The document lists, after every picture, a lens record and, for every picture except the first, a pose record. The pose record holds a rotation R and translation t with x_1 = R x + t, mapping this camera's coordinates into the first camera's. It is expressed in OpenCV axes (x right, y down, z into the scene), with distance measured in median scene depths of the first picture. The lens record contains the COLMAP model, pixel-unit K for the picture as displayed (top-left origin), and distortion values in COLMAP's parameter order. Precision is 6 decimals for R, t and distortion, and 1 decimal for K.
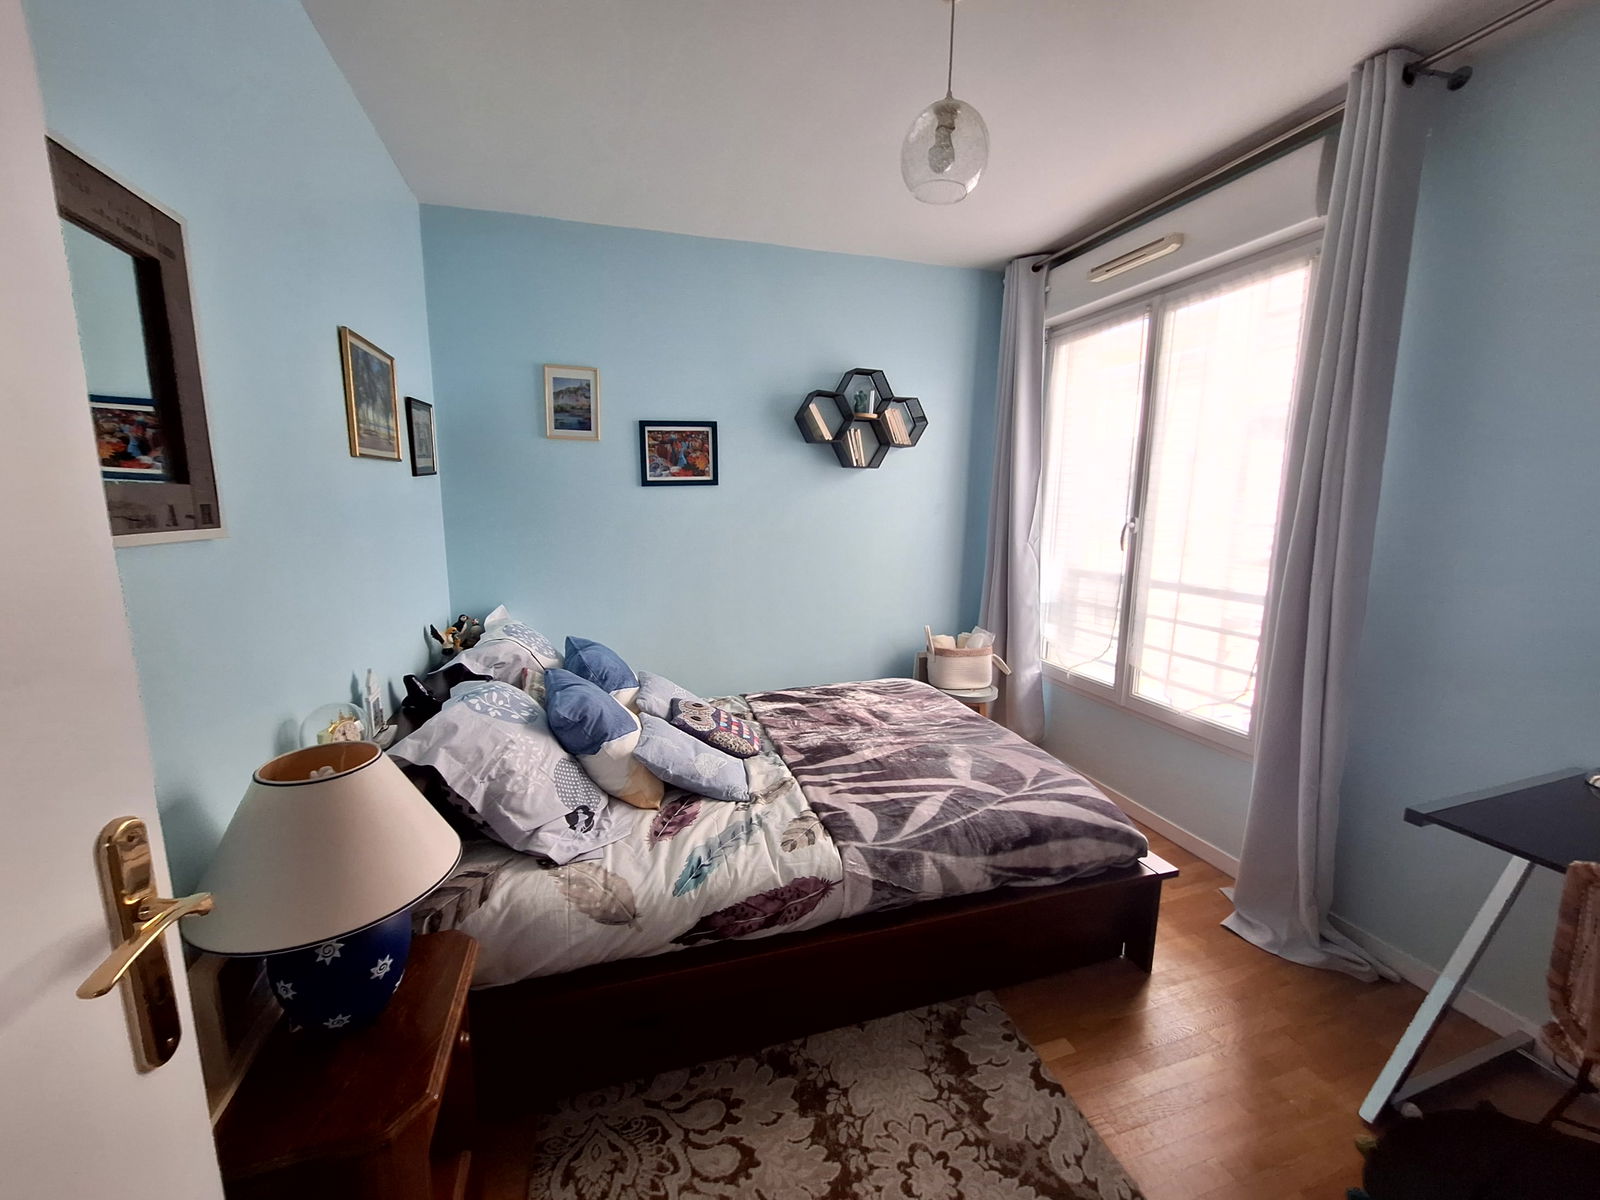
lens RADIAL K [[639.1, 0, 800.0], [0, 639.1, 600.0], [0, 0, 1]] dist [-0.000651, -0.000108]
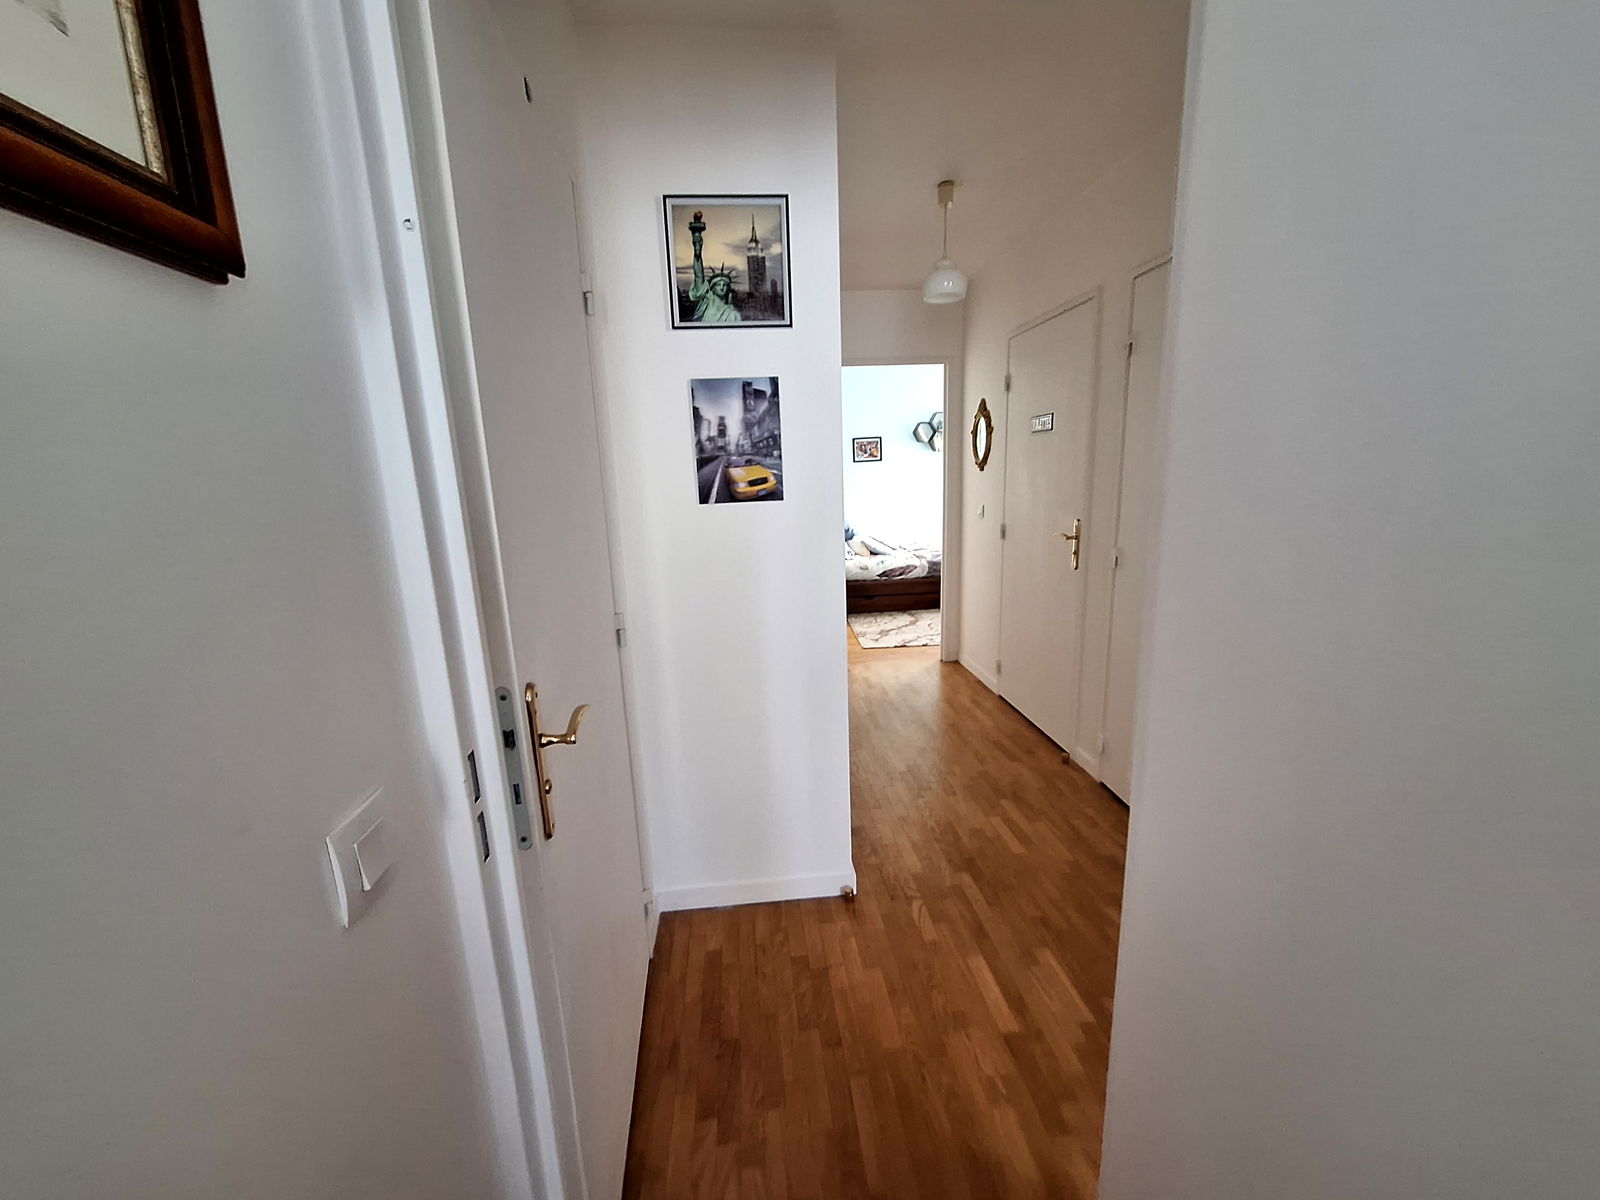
lens RADIAL K [[639.1, 0, 800.0], [0, 639.1, 600.0], [0, 0, 1]] dist [-0.000651, -0.000108]
pose [[0.976931, 0.006988, -0.213439, 0.102998], [0.004325, 0.998612, 0.052494, 0.244264], [0.213509, -0.052206, 0.975545, -1.627924]]
